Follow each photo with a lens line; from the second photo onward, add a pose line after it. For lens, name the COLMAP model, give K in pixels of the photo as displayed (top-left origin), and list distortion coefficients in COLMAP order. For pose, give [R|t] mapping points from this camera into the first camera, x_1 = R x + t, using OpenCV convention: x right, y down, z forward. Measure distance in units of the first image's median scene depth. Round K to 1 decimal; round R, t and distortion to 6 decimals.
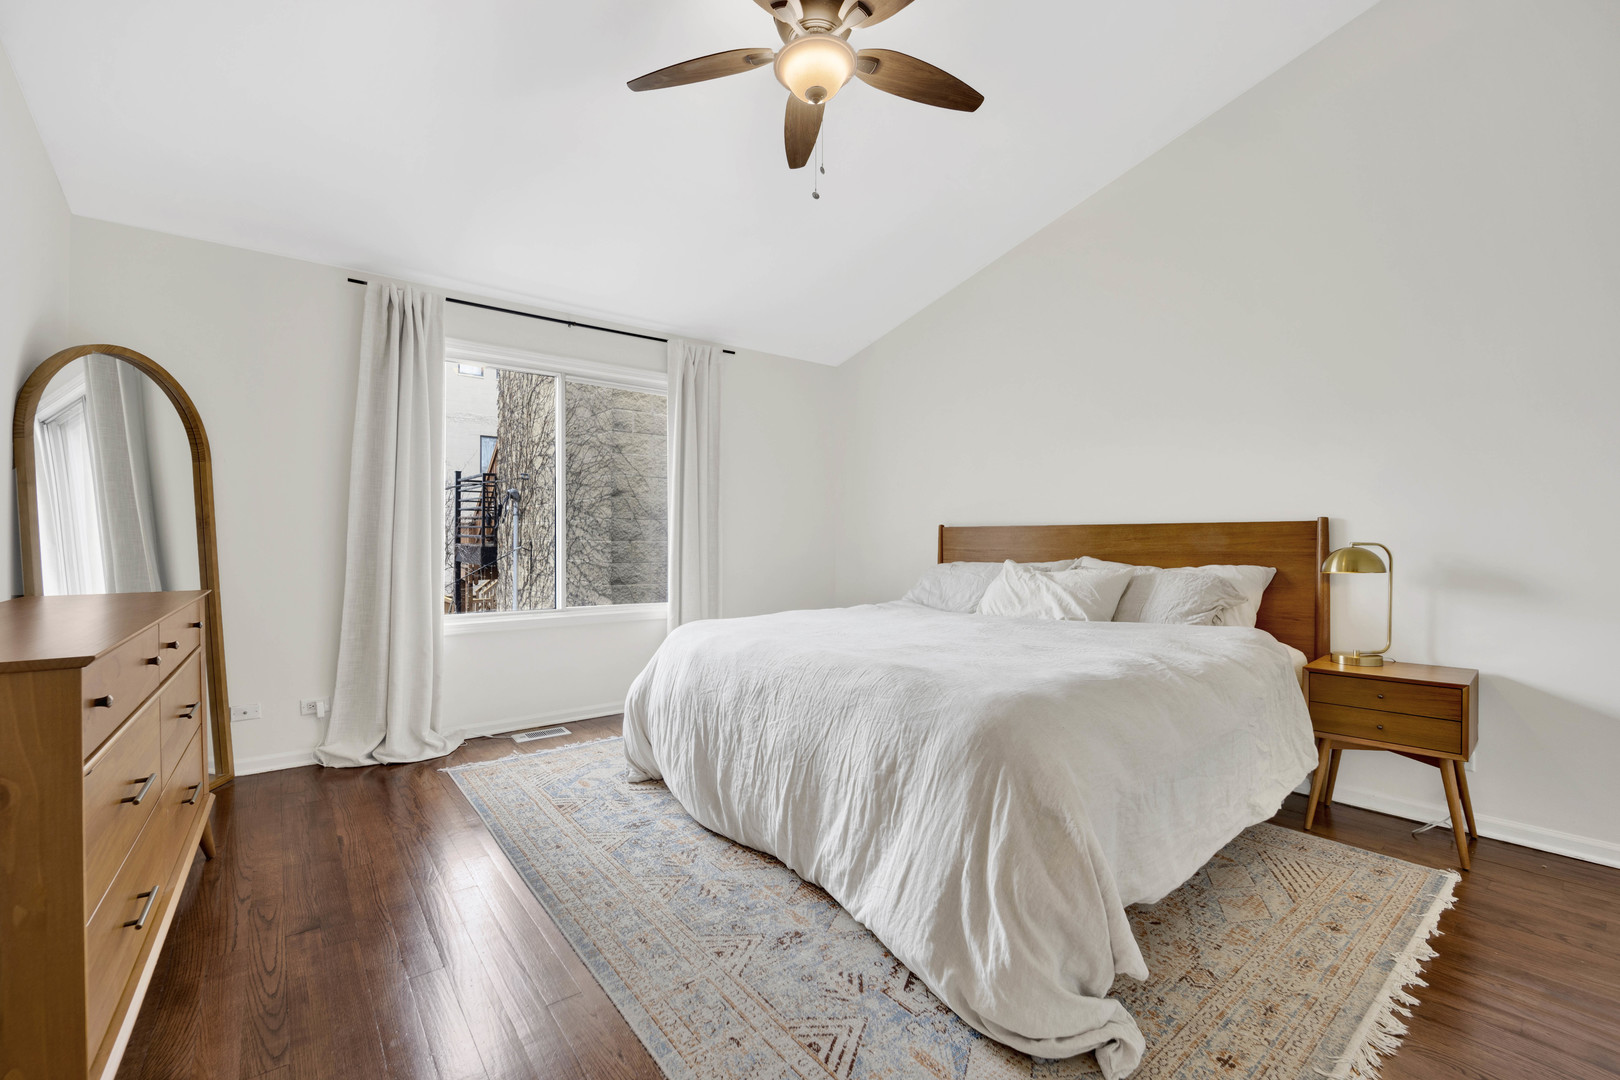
lens RADIAL K [[671.8, 0, 800.3], [0, 671.8, 537.8], [0, 0, 1]] dist [-0.017985, -0.000280]
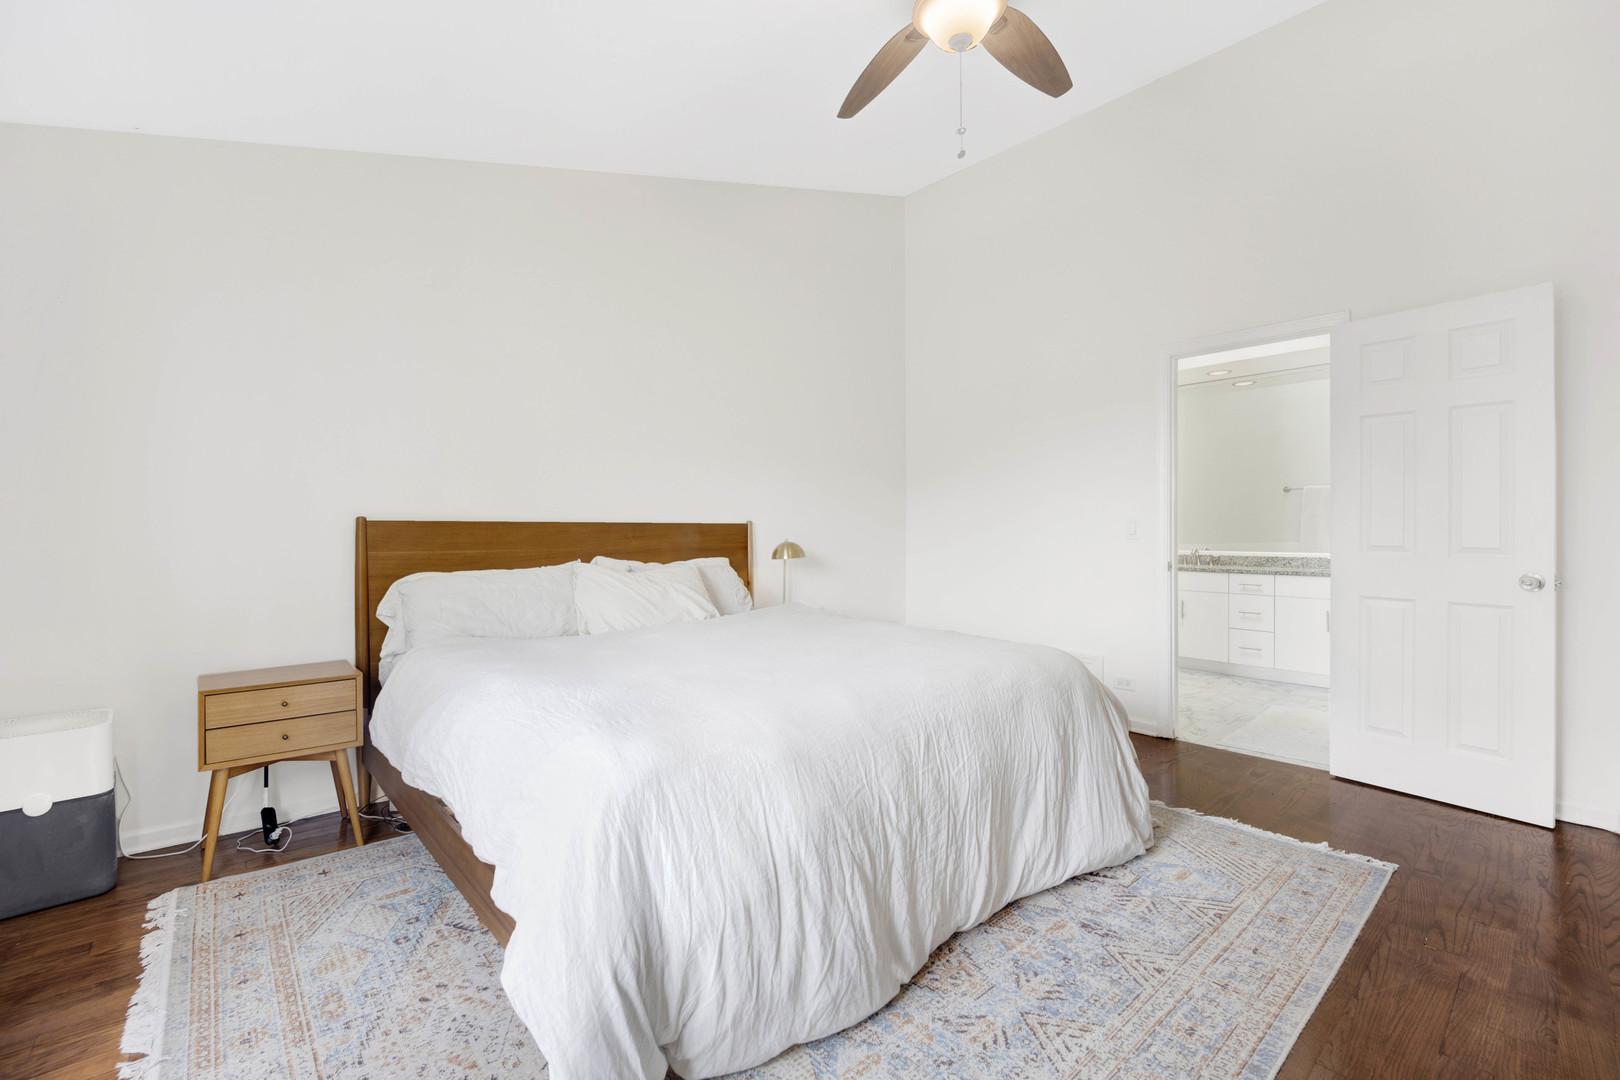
lens RADIAL K [[671.8, 0, 800.3], [0, 671.8, 537.8], [0, 0, 1]] dist [-0.017985, -0.000280]
pose [[-0.031075, -0.002091, 0.999515, -0.822535], [0.000662, 0.999998, 0.002113, 0.001329], [-0.999517, 0.000728, -0.031073, 1.204348]]
